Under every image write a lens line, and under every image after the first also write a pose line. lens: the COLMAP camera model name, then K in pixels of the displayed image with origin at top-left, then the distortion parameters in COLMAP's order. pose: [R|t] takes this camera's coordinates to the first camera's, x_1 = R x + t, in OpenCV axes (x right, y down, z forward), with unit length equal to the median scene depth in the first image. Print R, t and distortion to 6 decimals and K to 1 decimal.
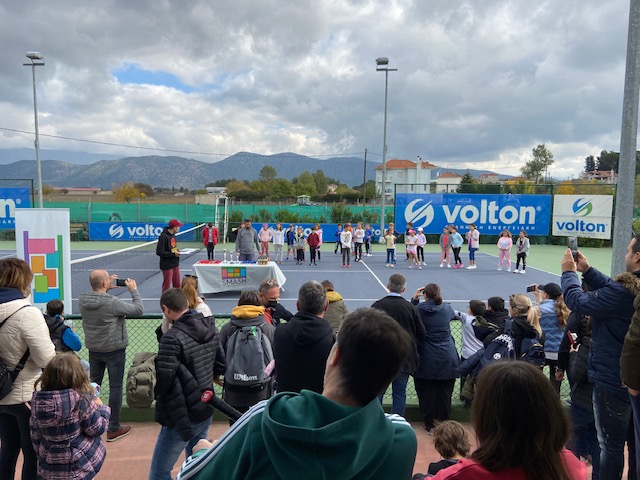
lens RADIAL K [[476.8, 0, 318.2], [0, 476.8, 240.2], [0, 0, 1]] dist [0.041826, 0.002395]
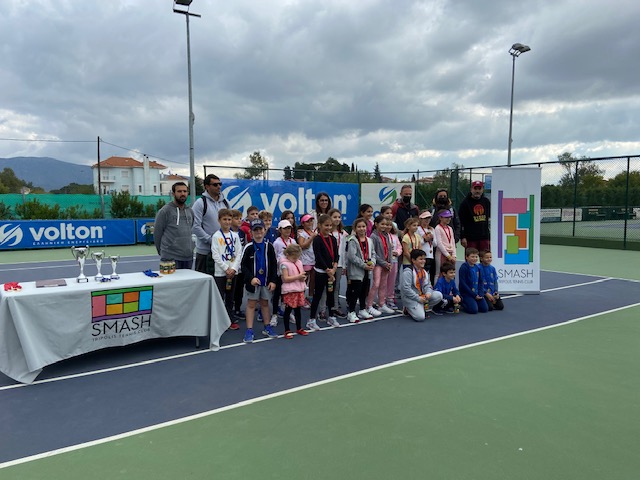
lens RADIAL K [[476.8, 0, 321.1], [0, 476.8, 240.4], [0, 0, 1]] dist [0.041826, 0.002395]
pose [[0.838101, -0.051885, 0.543042, -0.108797], [0.056681, 0.998361, 0.007912, 0.009116], [-0.542562, 0.024149, 0.839669, 0.241664]]
